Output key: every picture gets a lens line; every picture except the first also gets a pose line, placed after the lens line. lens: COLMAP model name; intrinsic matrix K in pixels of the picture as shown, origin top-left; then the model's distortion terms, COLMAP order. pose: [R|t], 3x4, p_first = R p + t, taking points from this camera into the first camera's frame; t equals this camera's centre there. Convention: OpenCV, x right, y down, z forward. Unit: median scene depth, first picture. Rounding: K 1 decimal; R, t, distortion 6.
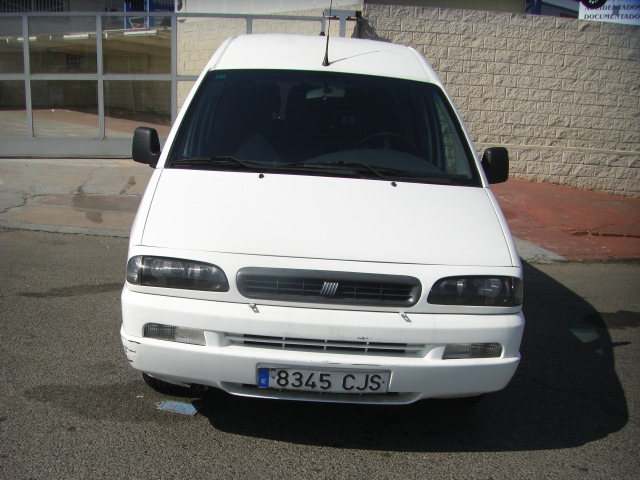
lens RADIAL K [[722.3, 0, 295.7], [0, 722.3, 312.2], [0, 0, 1]] dist [-0.130442, -0.001051]
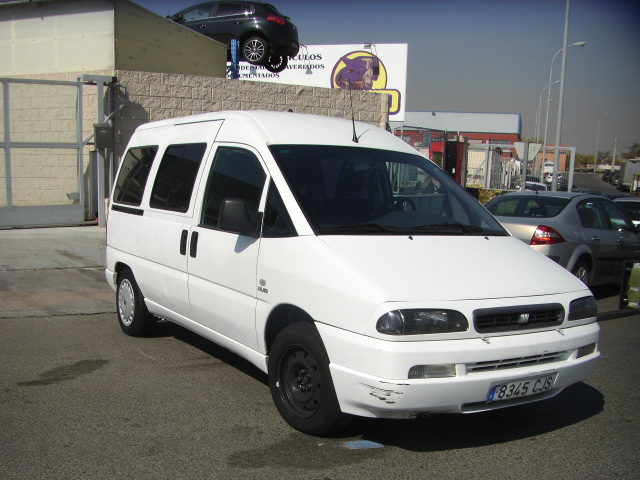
lens RADIAL K [[729.6, 0, 292.1], [0, 729.6, 329.4], [0, 0, 1]] dist [-0.255225, 0.292320]
pose [[0.857394, -0.125407, 0.499148, -0.933583], [0.149638, 0.988703, -0.008632, -0.062079], [-0.492427, 0.082092, 0.866474, 0.064380]]
